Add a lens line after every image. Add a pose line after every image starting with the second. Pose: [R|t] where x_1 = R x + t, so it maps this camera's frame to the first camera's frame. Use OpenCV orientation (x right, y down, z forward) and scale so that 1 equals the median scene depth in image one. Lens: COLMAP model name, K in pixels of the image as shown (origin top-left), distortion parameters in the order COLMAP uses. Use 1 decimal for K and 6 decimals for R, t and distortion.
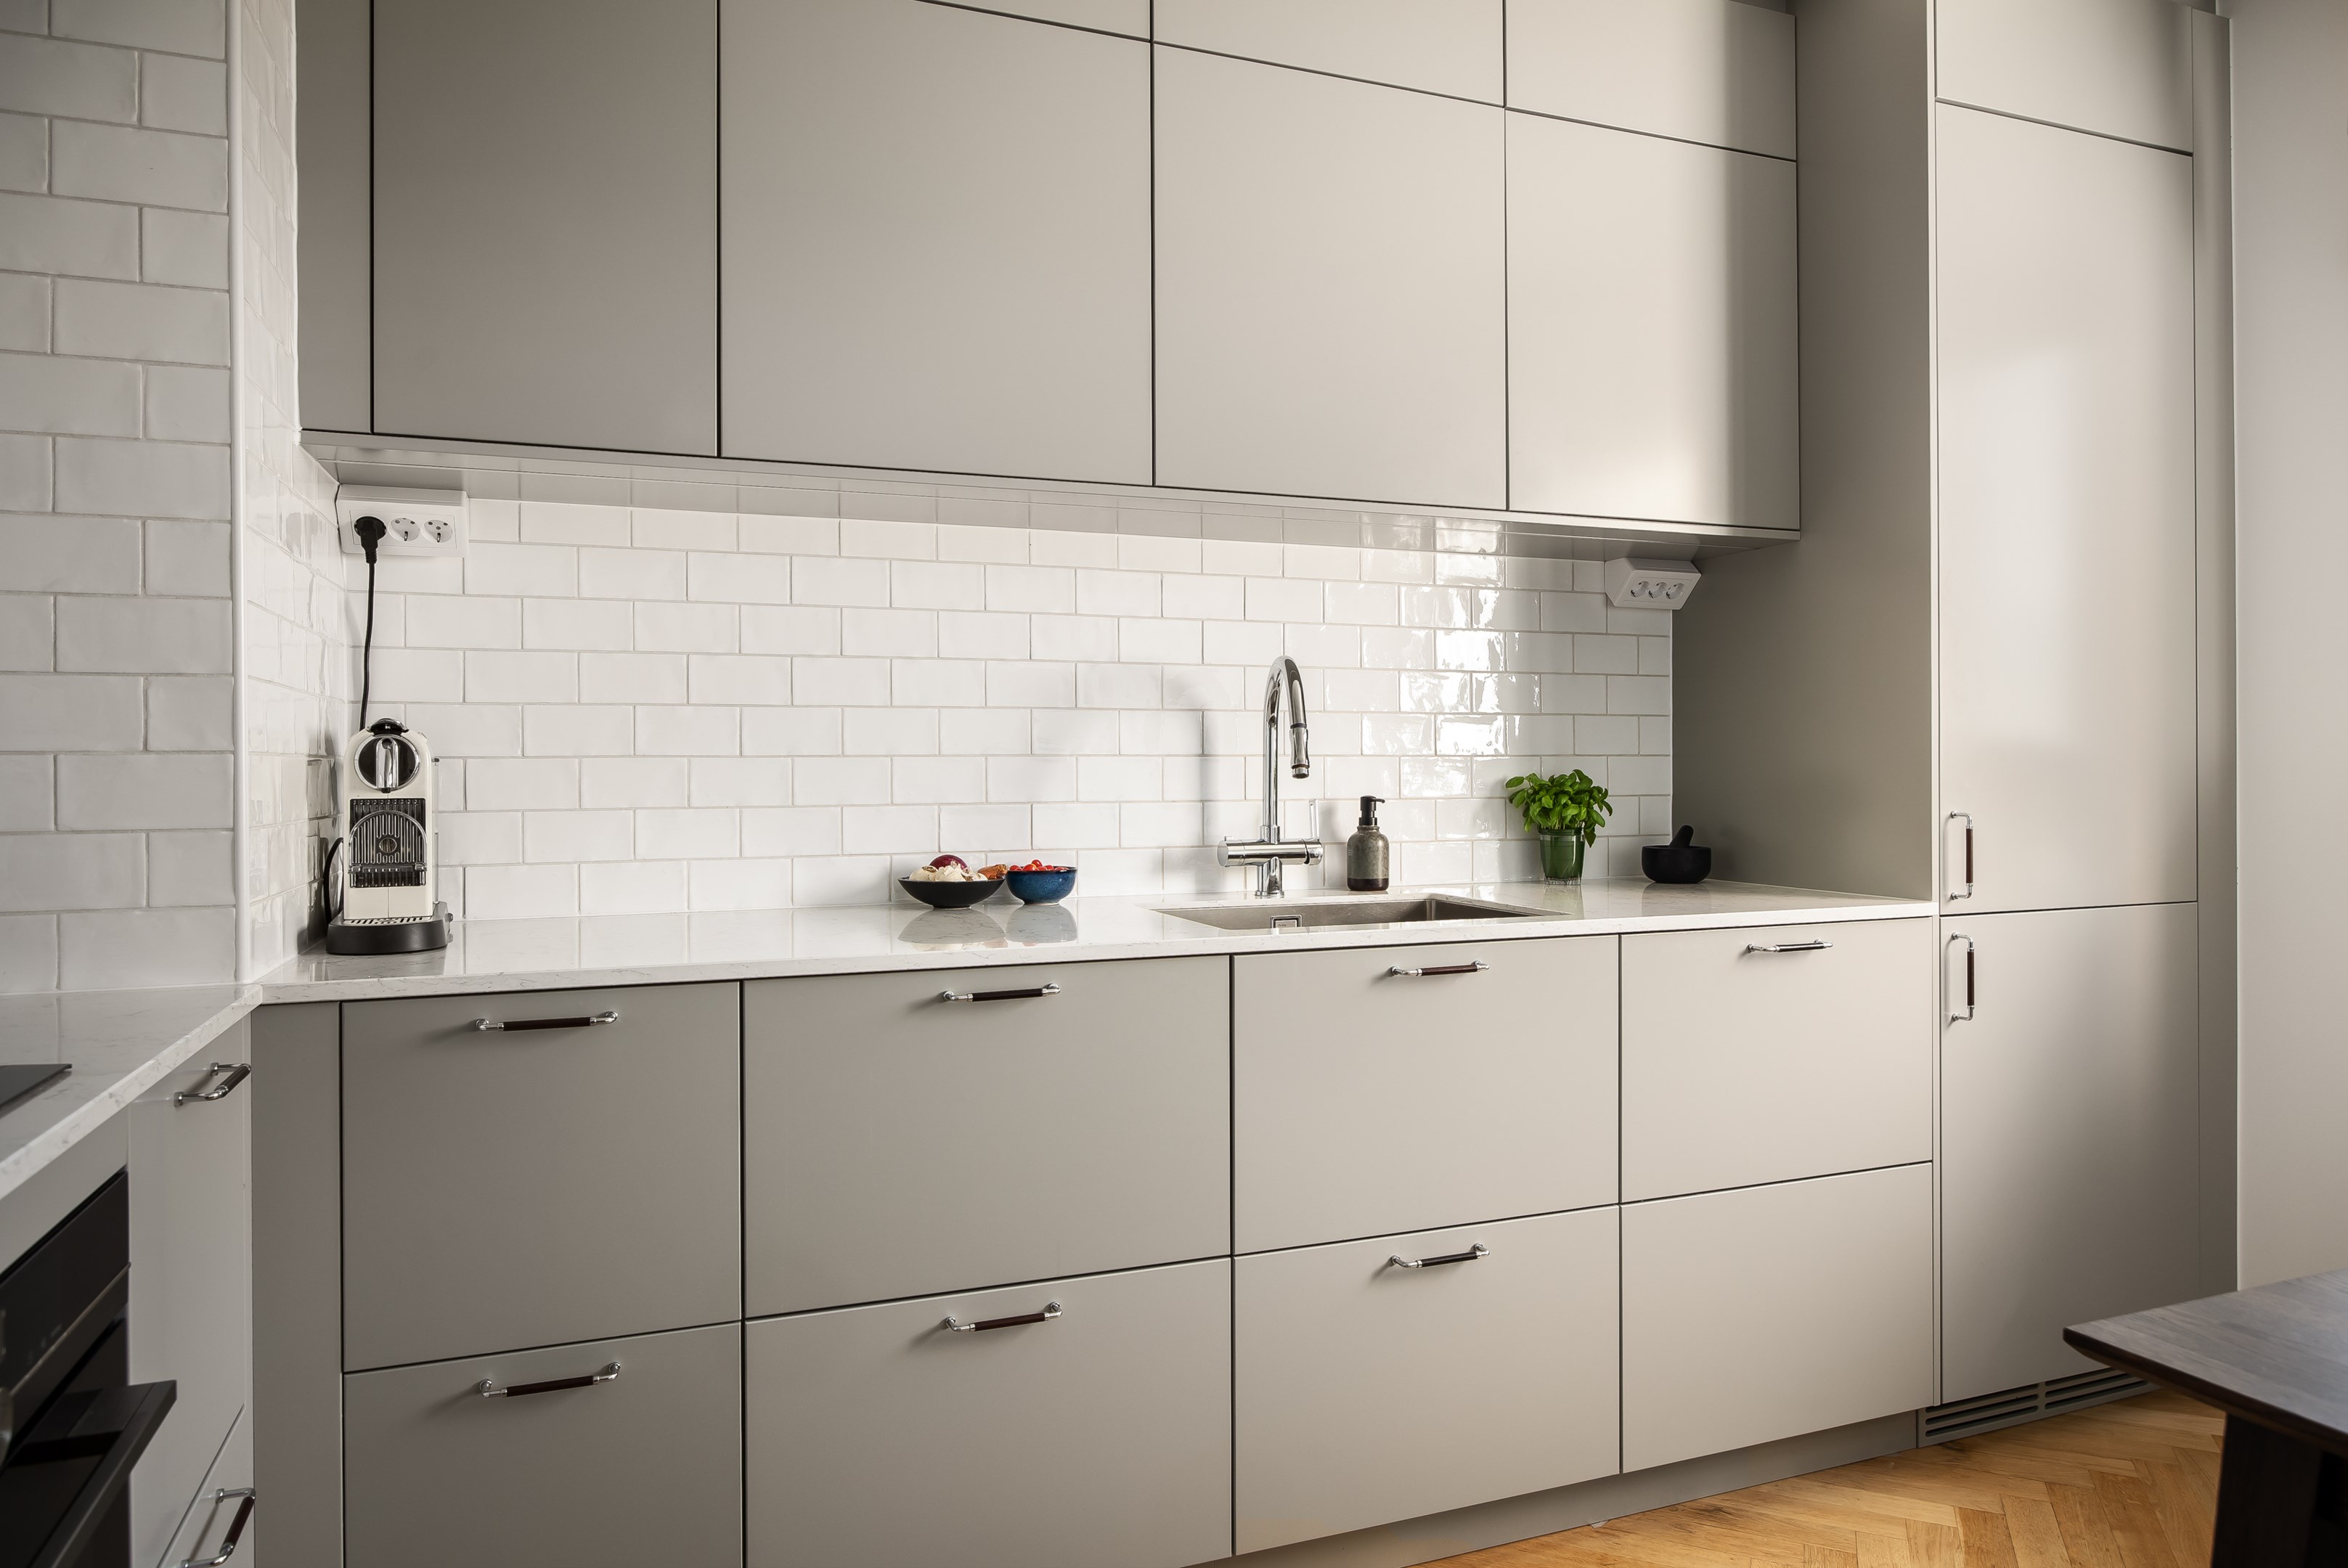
lens RADIAL K [[1476.4, 0, 1160.3], [0, 1476.4, 768.3], [0, 0, 1]] dist [-0.005617, 0.001480]
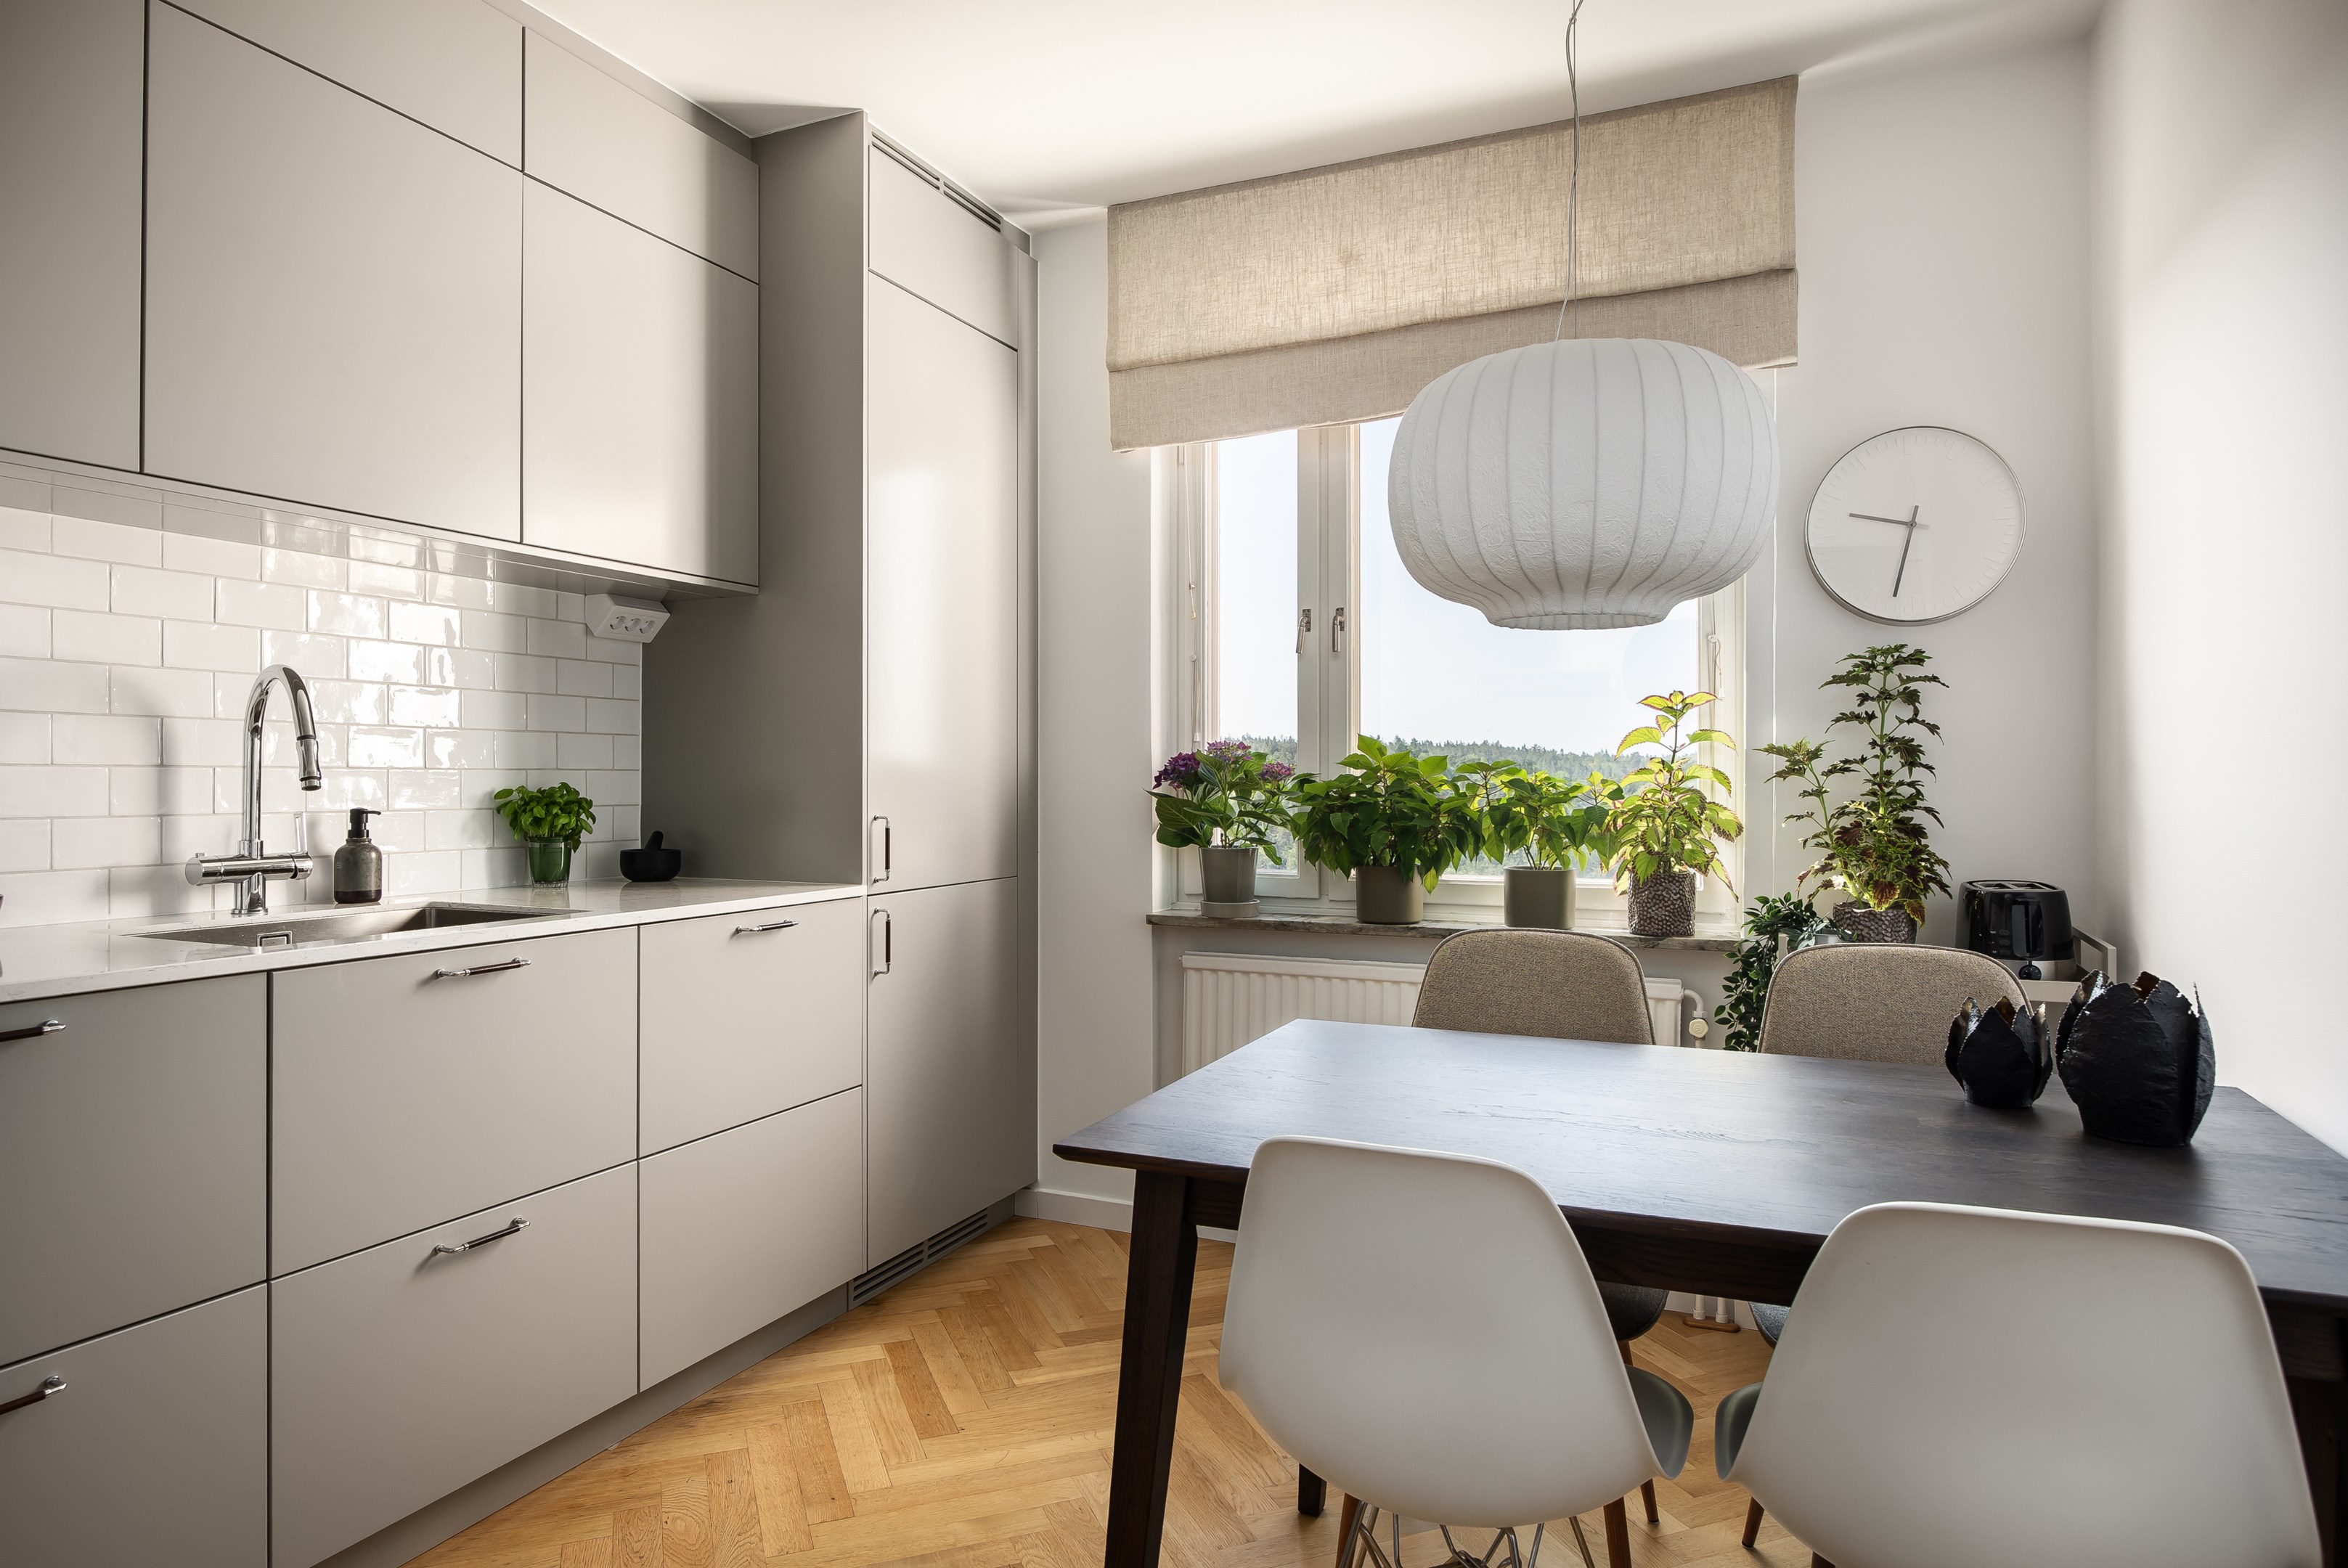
lens RADIAL K [[1370.7, 0, 1165.2], [0, 1370.7, 774.0], [0, 0, 1]] dist [-0.005058, -0.000565]
pose [[0.715022, 0.006596, 0.699071, -0.129610], [-0.002521, 0.999973, -0.006856, 0.000590], [-0.699098, 0.003140, 0.715019, -0.049267]]
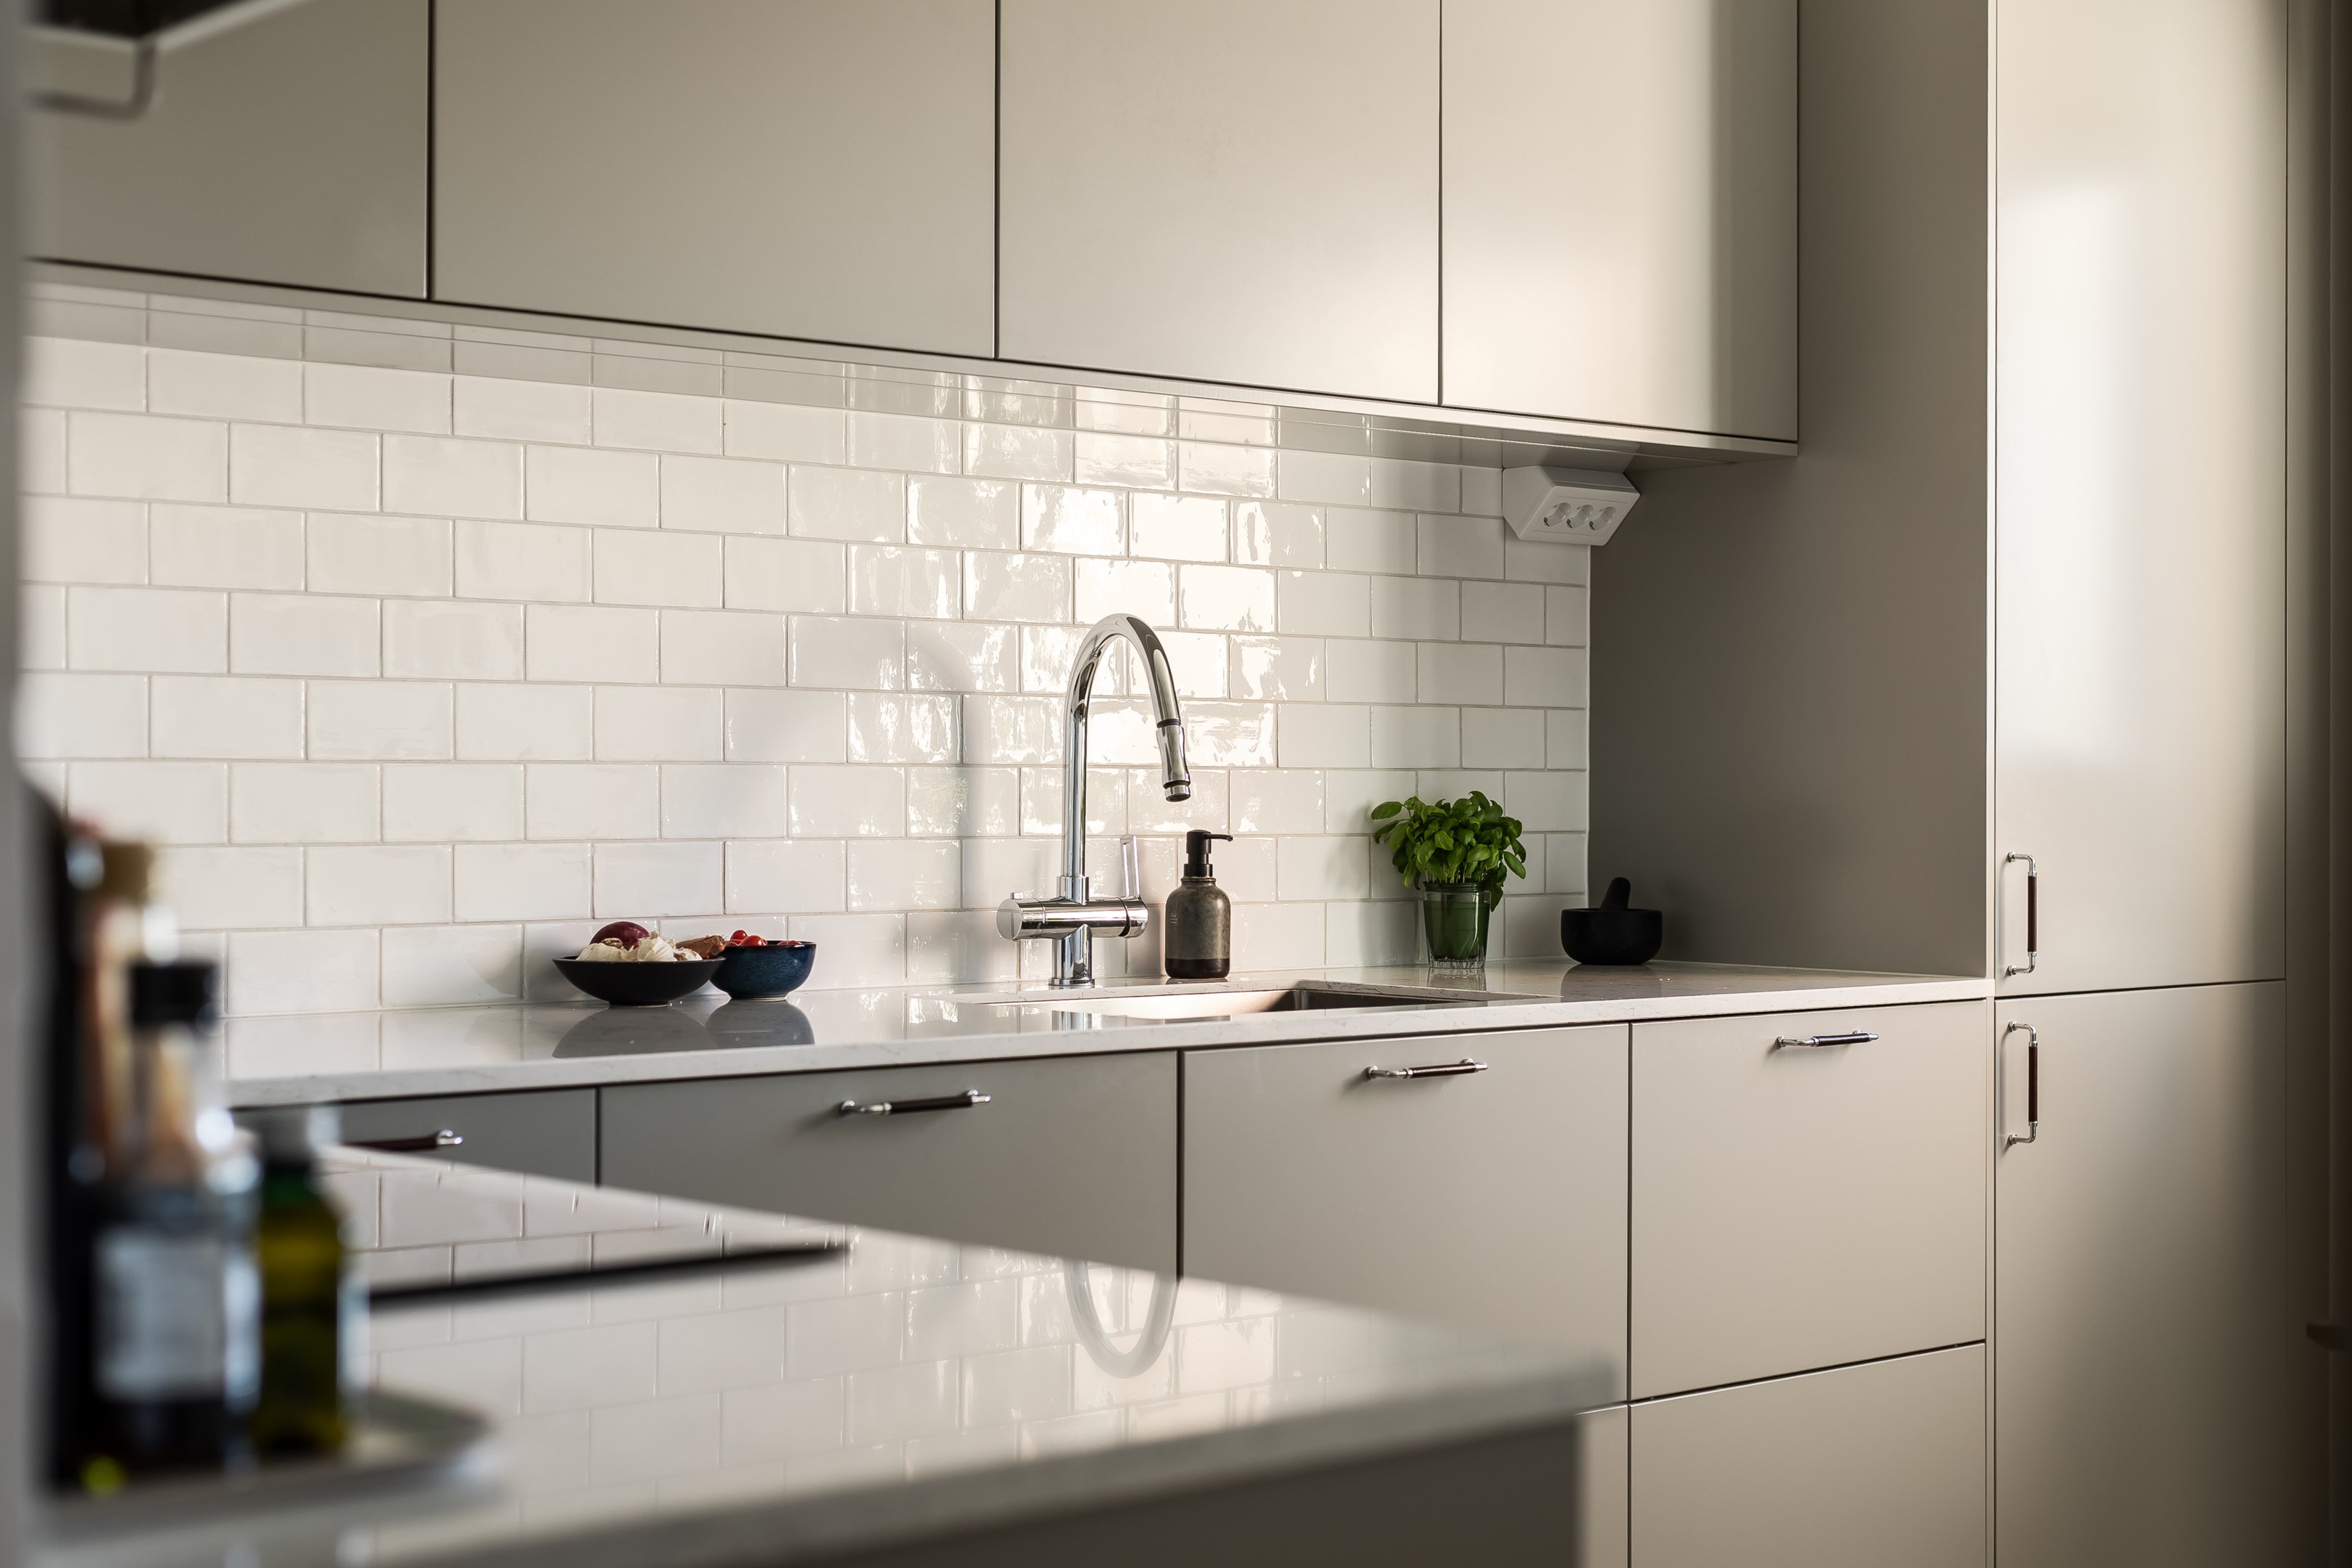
lens RADIAL K [[3347.1, 0, 1170.7], [0, 3347.1, 789.4], [0, 0, 1]] dist [0.006122, 0.000000]
pose [[0.944071, 0.006078, 0.329687, -0.388092], [-0.005831, 0.999981, -0.001740, 0.003899], [-0.329692, -0.000280, 0.944089, -0.406354]]
